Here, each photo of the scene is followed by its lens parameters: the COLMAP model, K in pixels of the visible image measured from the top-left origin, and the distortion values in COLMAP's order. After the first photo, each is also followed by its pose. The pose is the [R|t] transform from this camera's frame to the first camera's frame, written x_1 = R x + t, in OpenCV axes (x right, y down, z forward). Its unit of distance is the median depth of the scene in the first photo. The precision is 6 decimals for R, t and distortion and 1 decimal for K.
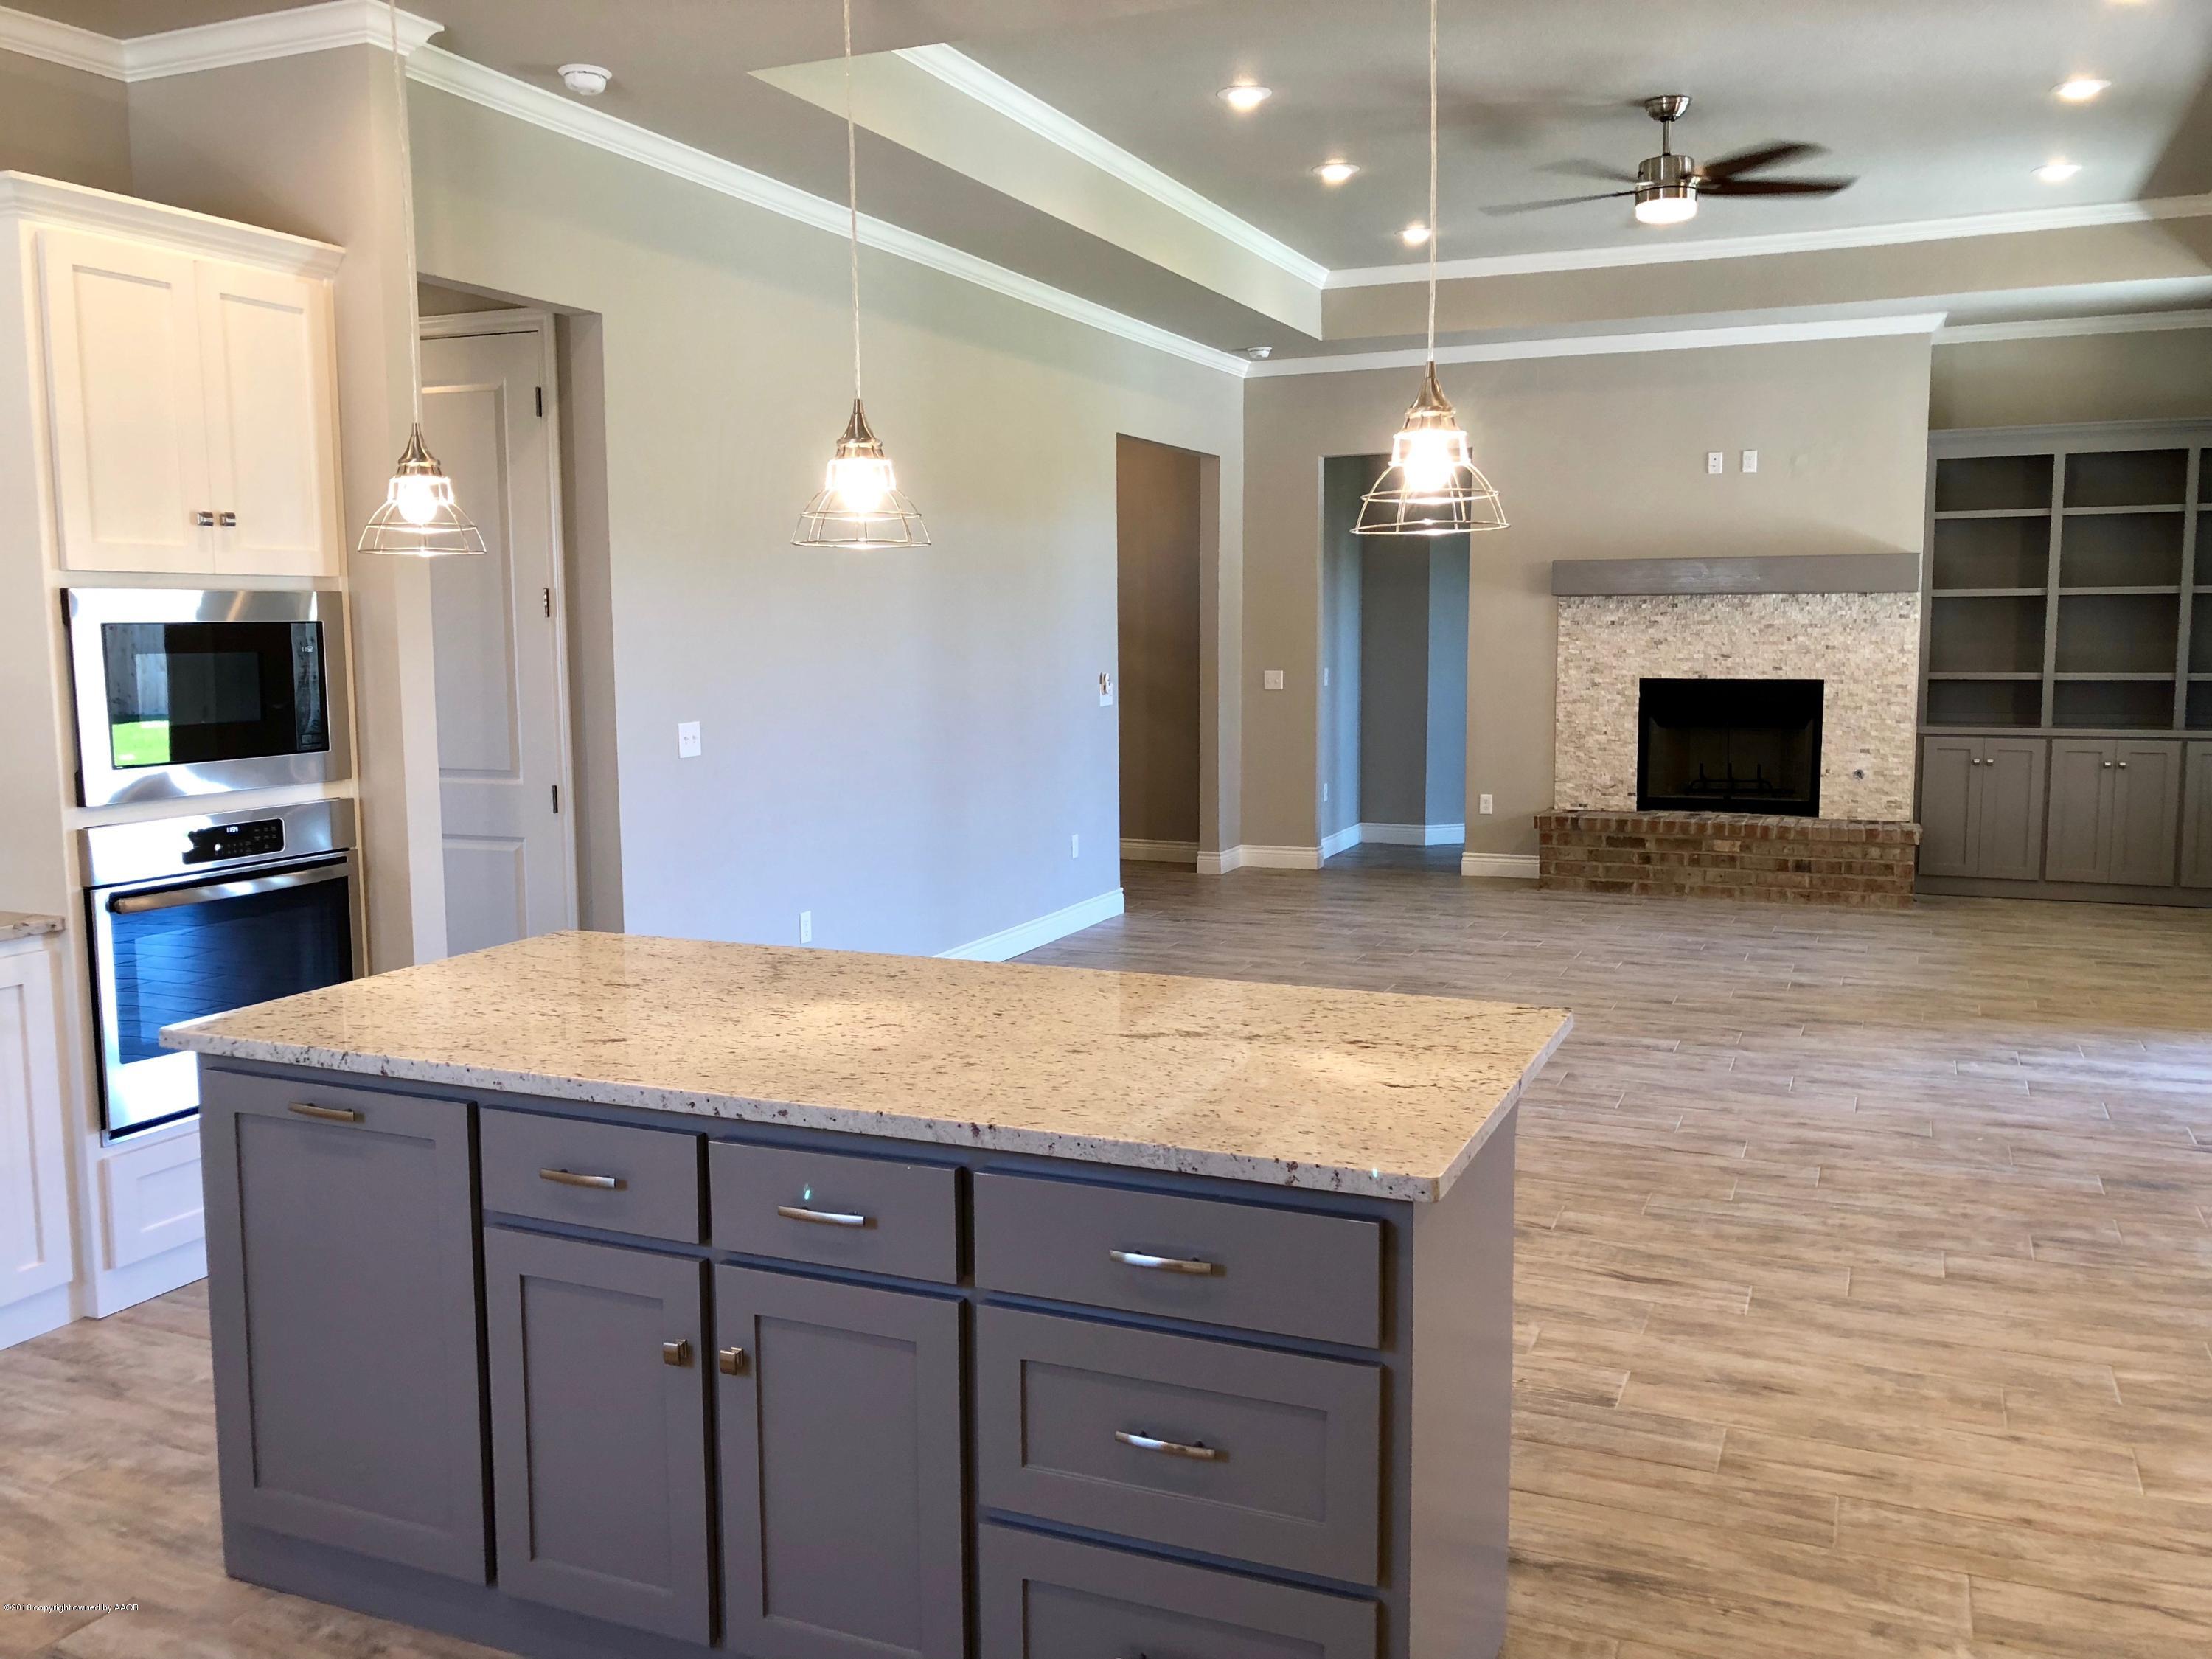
lens RADIAL K [[1827.9, 0, 1093.3], [0, 1827.9, 819.5], [0, 0, 1]] dist [0.048874, -0.066674]
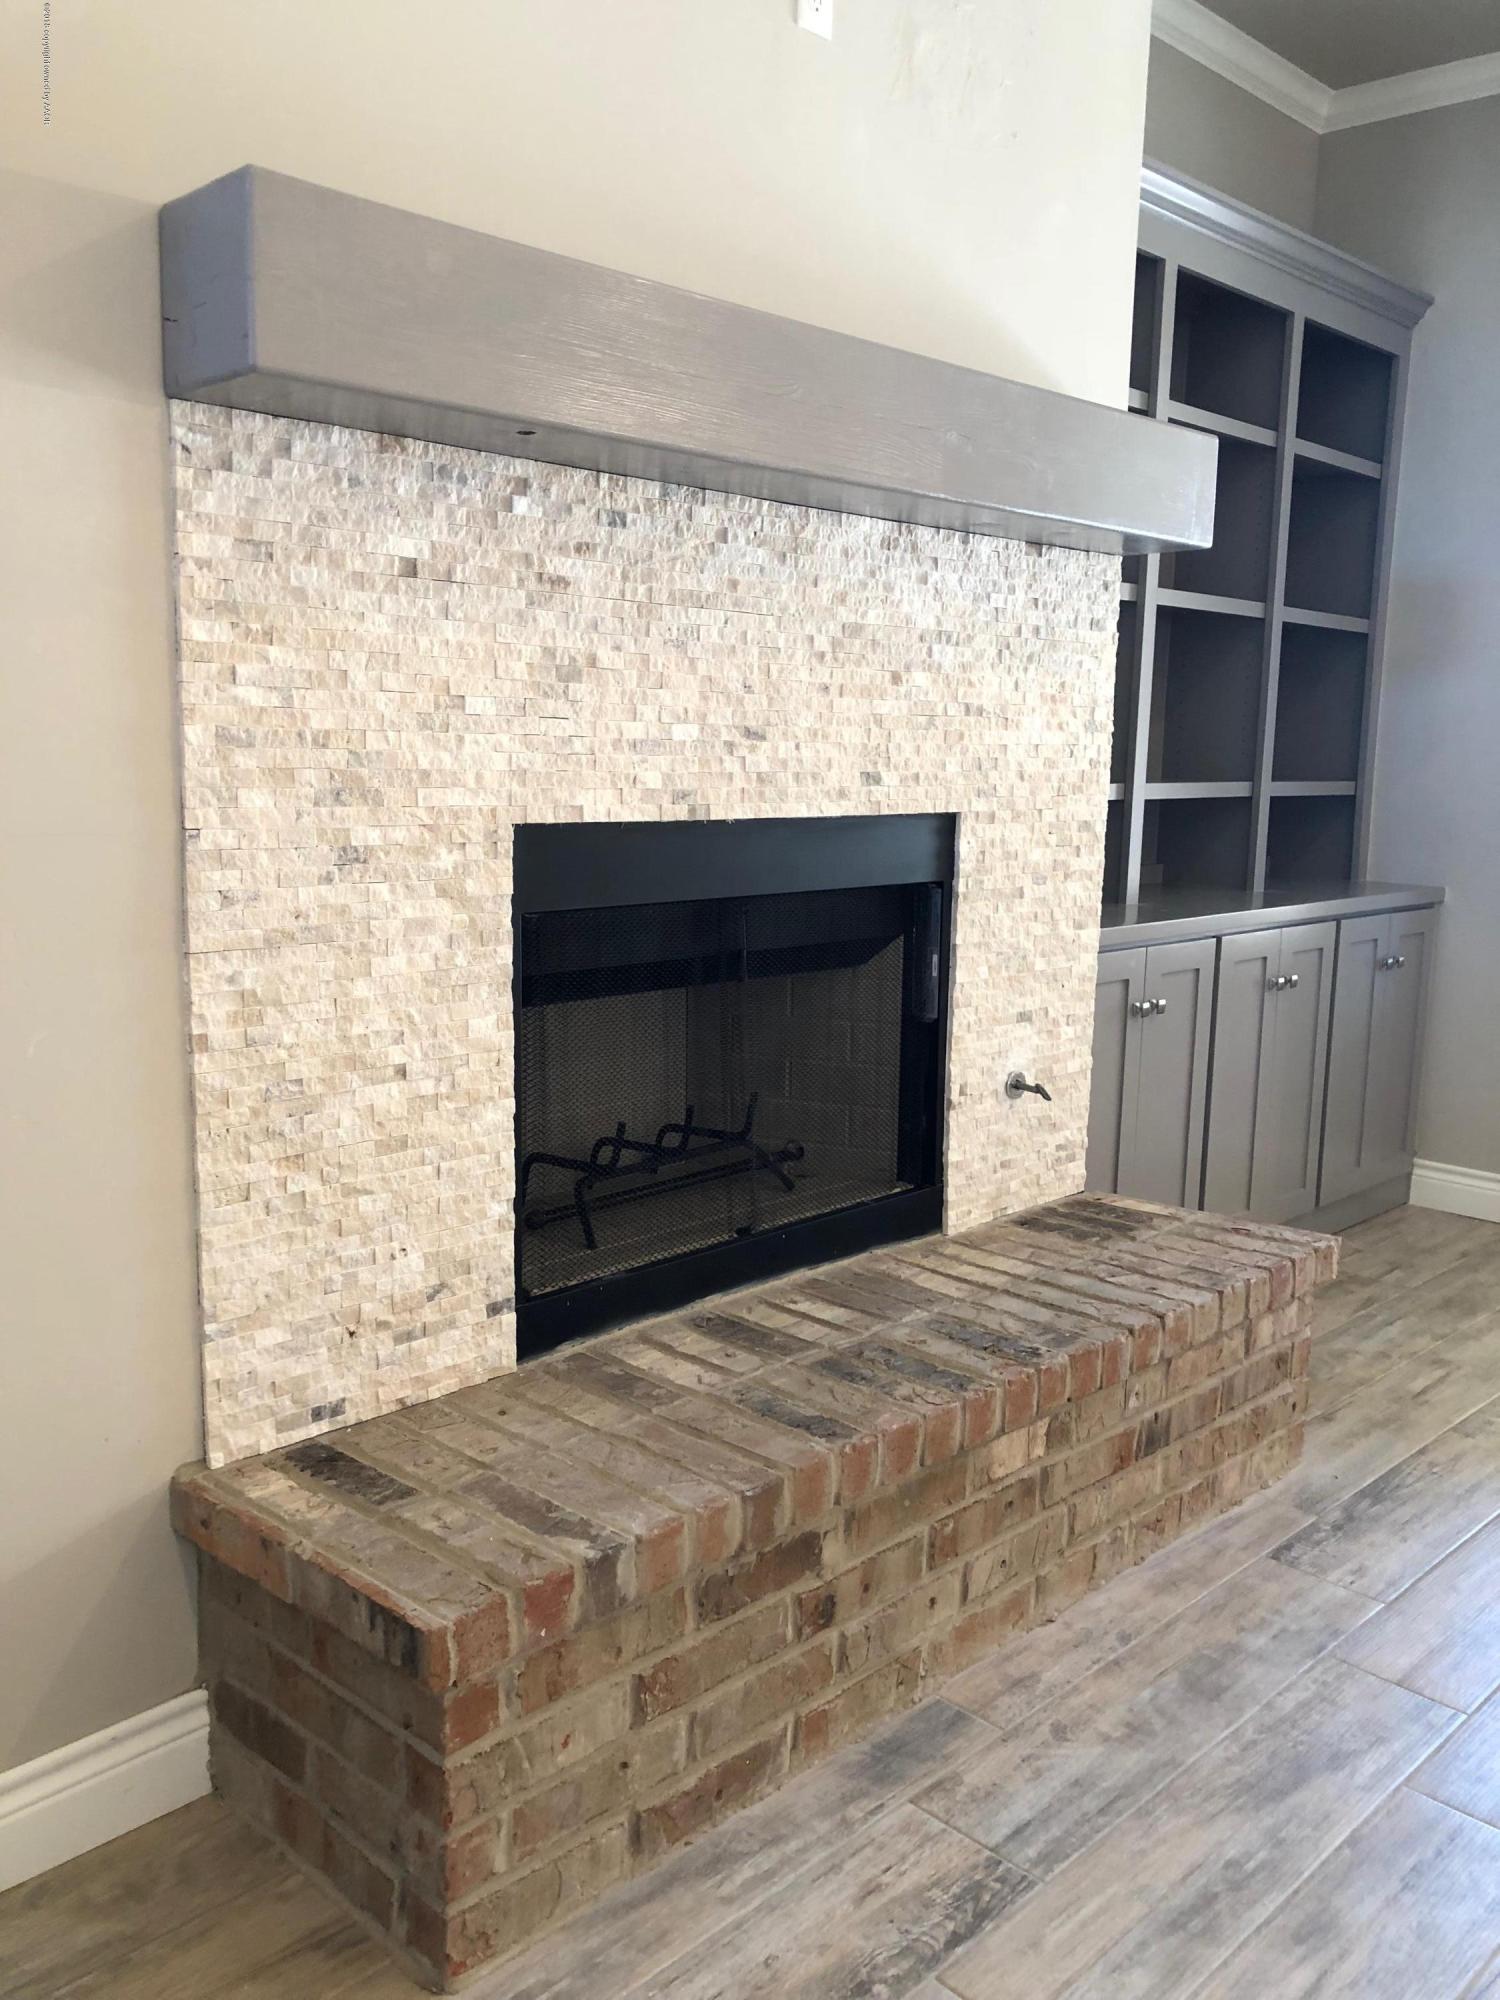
lens RADIAL K [[1652.7, 0, 747.0], [0, 1652.7, 991.9], [0, 0, 1]] dist [0.048874, -0.066674]
pose [[0.364234, -0.127068, 0.922598, 0.112591], [0.080259, 0.991245, 0.104837, -0.076172], [-0.927843, 0.035862, 0.371244, 0.905598]]
